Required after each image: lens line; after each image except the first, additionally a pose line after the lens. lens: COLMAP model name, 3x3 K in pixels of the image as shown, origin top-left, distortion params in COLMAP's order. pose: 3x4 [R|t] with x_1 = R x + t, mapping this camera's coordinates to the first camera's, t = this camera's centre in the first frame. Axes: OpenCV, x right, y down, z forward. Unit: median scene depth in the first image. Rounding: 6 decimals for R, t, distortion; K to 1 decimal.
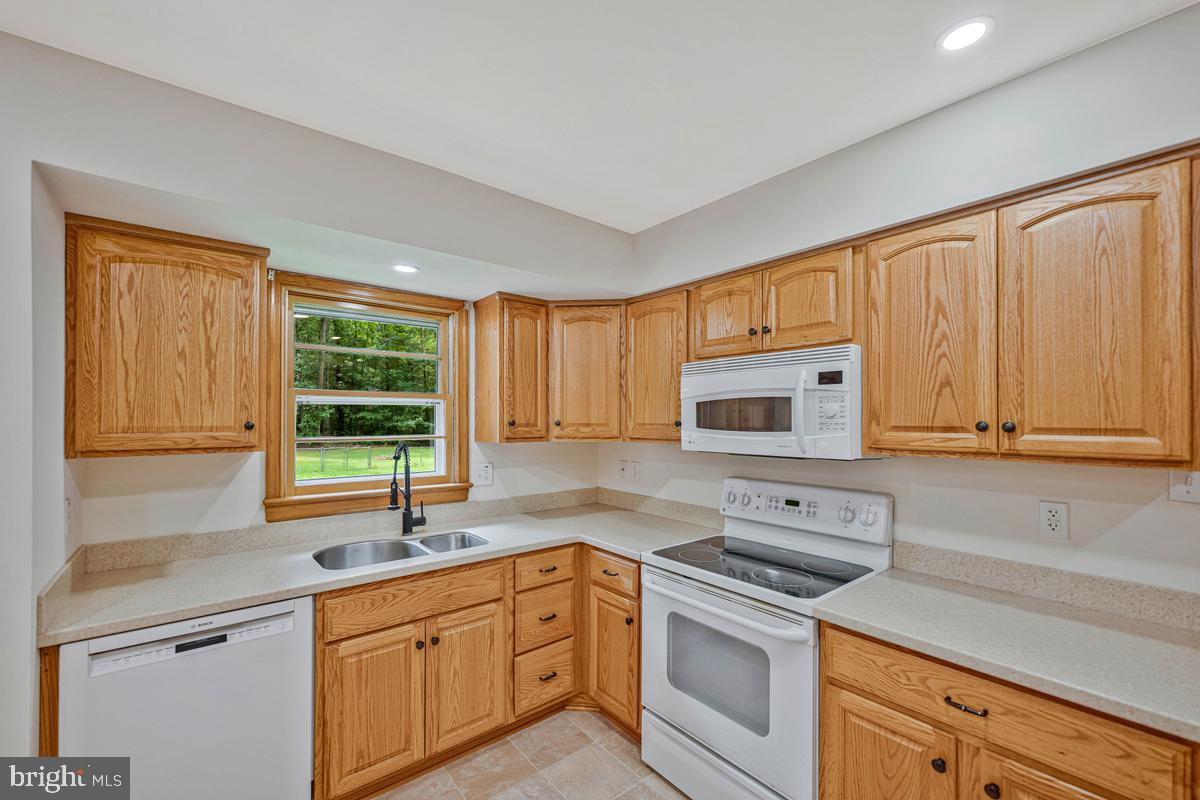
lens RADIAL K [[493.8, 0, 603.8], [0, 493.8, 406.7], [0, 0, 1]] dist [0.001007, 0.000537]
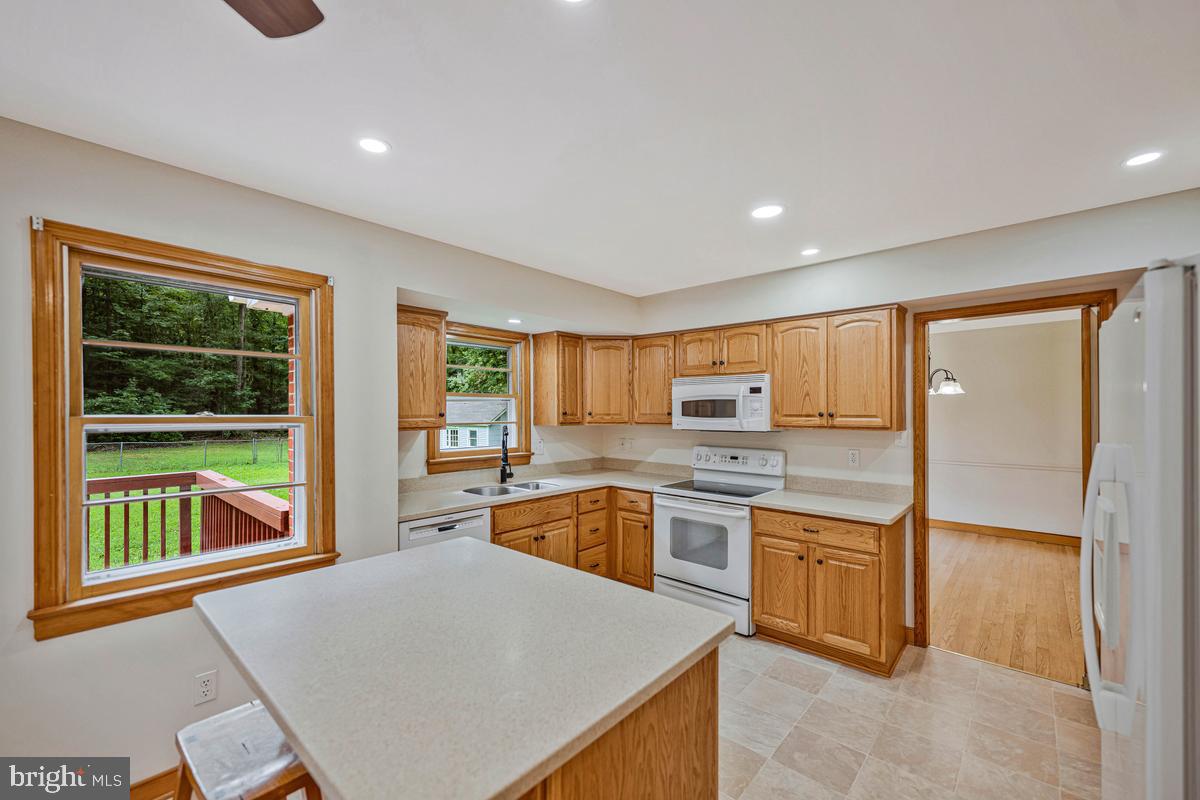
lens RADIAL K [[493.8, 0, 602.9], [0, 493.8, 389.3], [0, 0, 1]] dist [0.001007, 0.000537]
pose [[0.988429, 0.007353, 0.151505, -0.399435], [-0.004682, 0.999827, -0.017974, -0.021383], [-0.151611, 0.017056, 0.988293, -0.772962]]
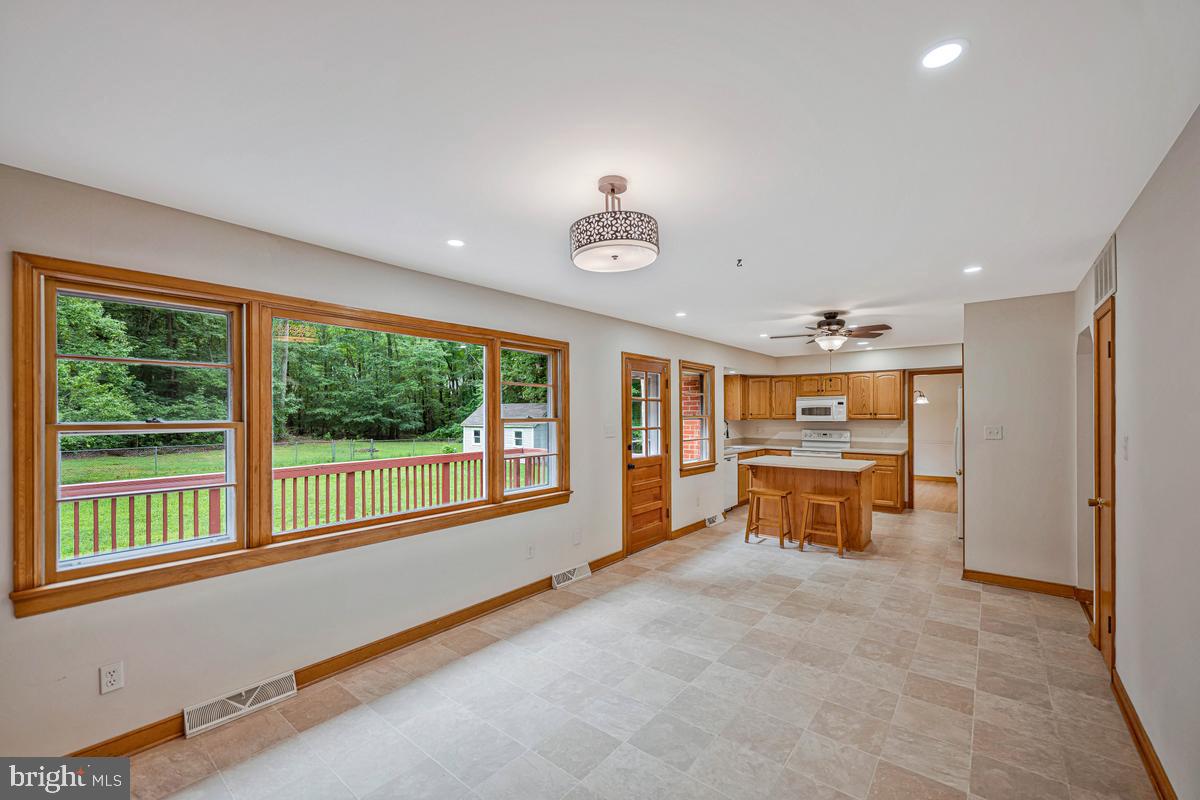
lens RADIAL K [[493.8, 0, 615.5], [0, 493.8, 398.5], [0, 0, 1]] dist [0.001007, 0.000537]
pose [[0.977445, -0.000707, 0.211190, -2.225311], [0.001715, 0.999988, -0.004591, -0.075565], [-0.211184, 0.004849, 0.977434, -2.644471]]
